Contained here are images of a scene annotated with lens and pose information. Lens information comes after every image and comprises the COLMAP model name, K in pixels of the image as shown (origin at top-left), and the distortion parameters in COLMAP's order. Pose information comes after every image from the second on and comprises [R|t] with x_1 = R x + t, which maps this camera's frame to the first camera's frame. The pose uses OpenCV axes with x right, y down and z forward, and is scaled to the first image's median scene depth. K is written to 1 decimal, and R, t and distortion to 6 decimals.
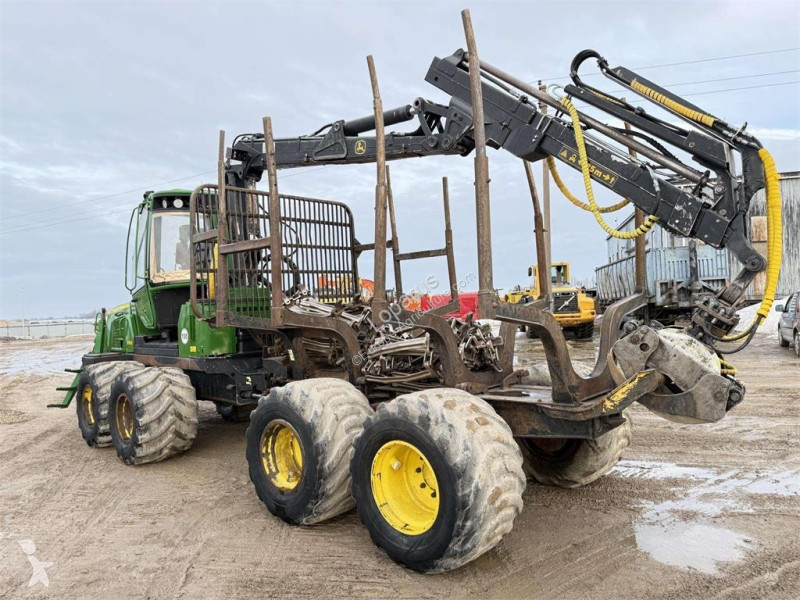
lens RADIAL K [[554.1, 0, 400.0], [0, 554.1, 300.0], [0, 0, 1]] dist [0.117336, -0.192891]
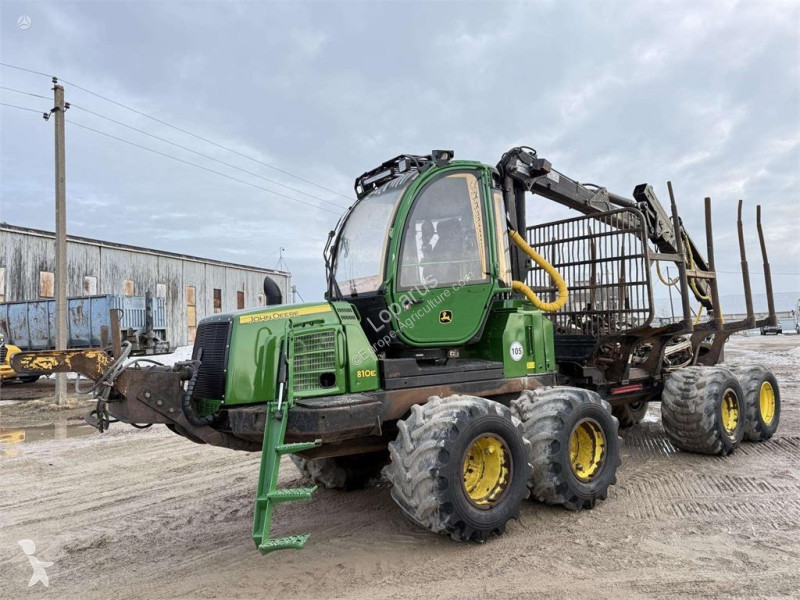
lens RADIAL K [[554.1, 0, 400.0], [0, 554.1, 300.0], [0, 0, 1]] dist [0.117336, -0.192891]
pose [[0.165845, 0.098835, 0.981186, -1.283248], [0.014806, 0.994603, -0.102690, 0.074757], [-0.986041, 0.031559, 0.163487, 1.080608]]
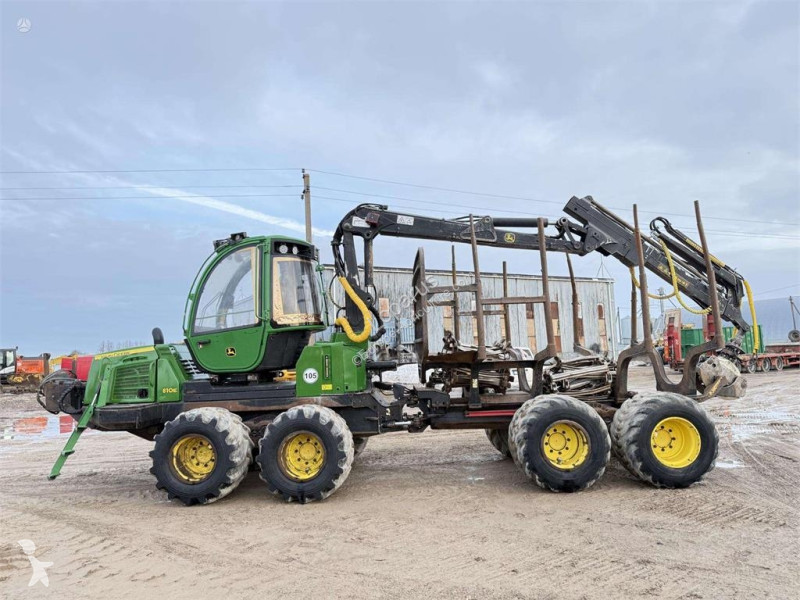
lens RADIAL K [[545.9, 0, 396.7], [0, 545.9, 297.9], [0, 0, 1]] dist [0.111883, -0.147599]
pose [[0.745566, 0.082138, 0.661351, -1.001317], [-0.000404, 0.992431, -0.122802, 0.048068], [-0.666432, 0.091290, 0.739956, 0.121409]]
